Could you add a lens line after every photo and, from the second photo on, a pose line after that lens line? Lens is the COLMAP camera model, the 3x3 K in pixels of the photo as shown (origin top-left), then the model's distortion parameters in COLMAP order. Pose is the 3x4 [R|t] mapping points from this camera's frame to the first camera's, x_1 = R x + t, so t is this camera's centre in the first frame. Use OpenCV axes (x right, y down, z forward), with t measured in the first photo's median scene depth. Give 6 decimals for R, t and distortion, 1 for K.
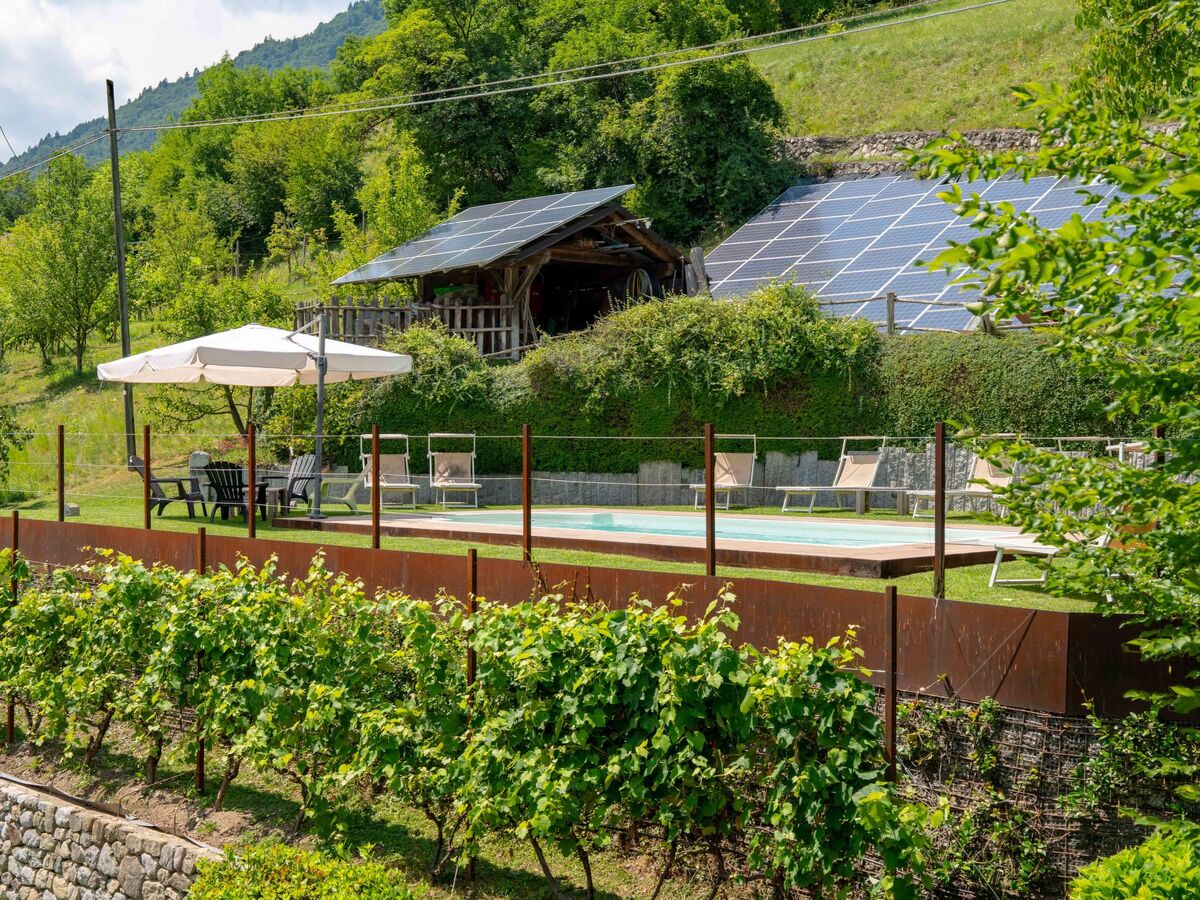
lens RADIAL K [[1530.2, 0, 602.1], [0, 1530.2, 447.0], [0, 0, 1]] dist [0.083235, 0.000000]
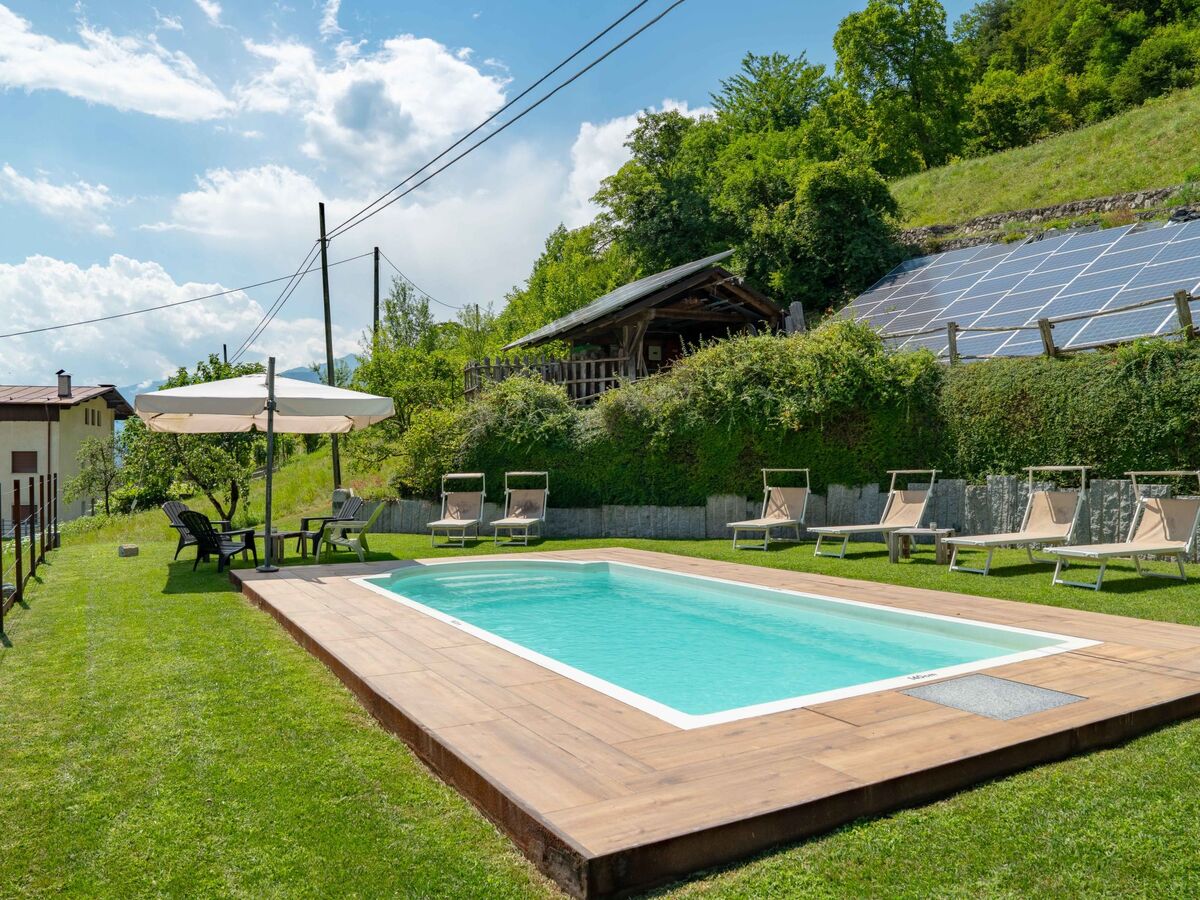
lens RADIAL K [[916.2, 0, 602.3], [0, 916.2, 446.6], [0, 0, 1]] dist [-0.106209, 0.080684]
pose [[0.966002, -0.022823, -0.257526, 0.117635], [0.017909, 0.999610, -0.021412, -0.011629], [0.257914, 0.016072, 0.966034, 0.377693]]
